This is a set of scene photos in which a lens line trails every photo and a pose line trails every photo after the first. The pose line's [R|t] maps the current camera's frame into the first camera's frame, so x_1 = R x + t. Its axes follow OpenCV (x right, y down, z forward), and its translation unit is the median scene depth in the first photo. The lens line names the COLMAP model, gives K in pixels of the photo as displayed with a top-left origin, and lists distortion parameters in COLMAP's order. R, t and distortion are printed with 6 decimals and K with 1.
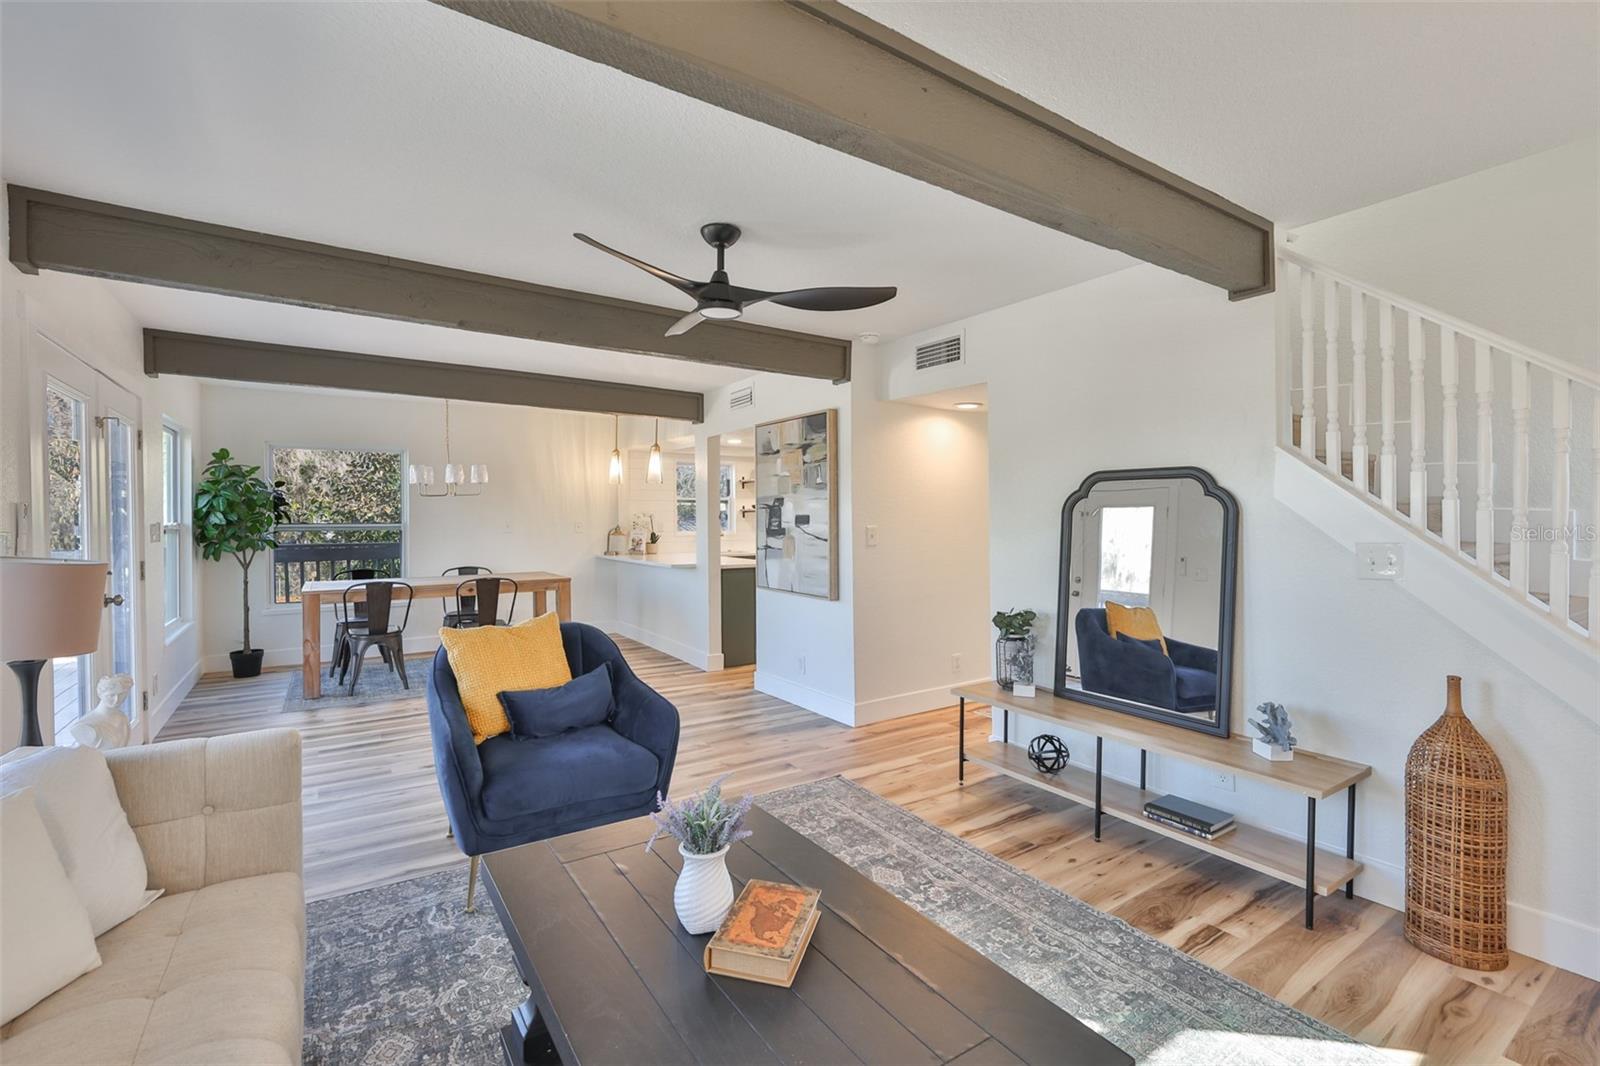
lens RADIAL K [[692.9, 0, 799.5], [0, 692.9, 524.0], [0, 0, 1]] dist [-0.006256, 0.000102]
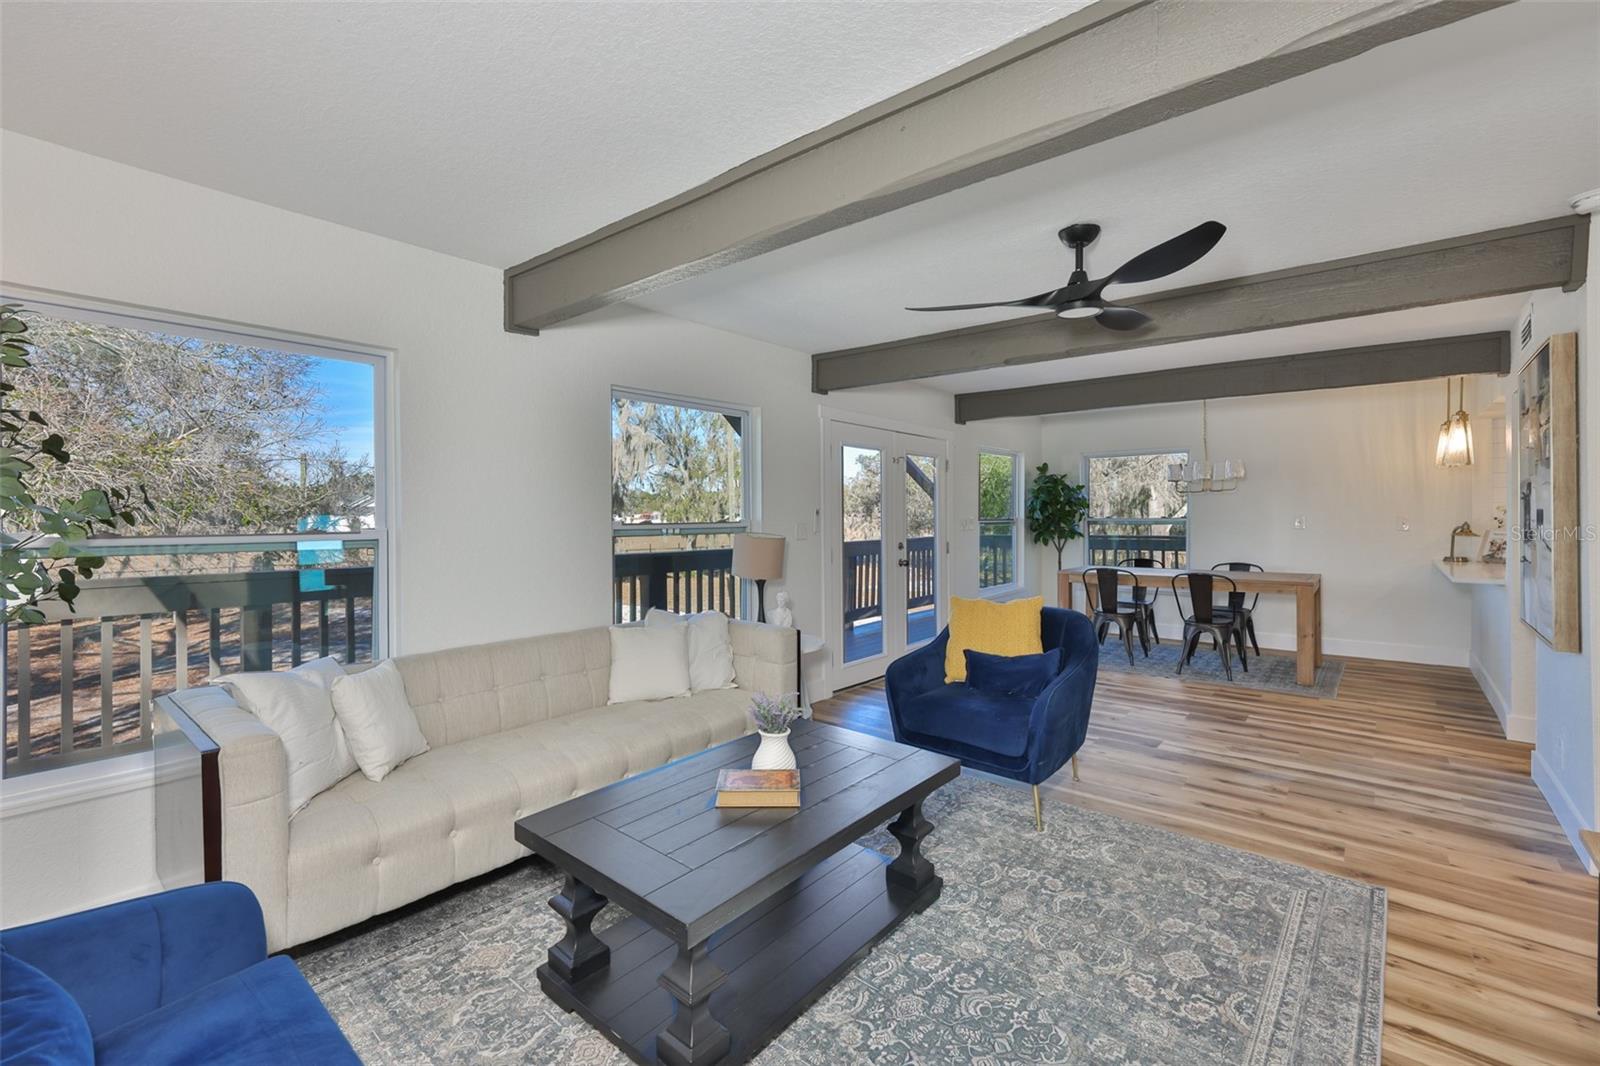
lens RADIAL K [[692.9, 0, 799.5], [0, 692.9, 524.0], [0, 0, 1]] dist [-0.006256, 0.000102]
pose [[0.265202, 0.011510, -0.964124, 0.504338], [-0.002561, 0.999934, 0.011233, -0.005227], [0.964189, -0.000510, 0.265214, 0.234331]]
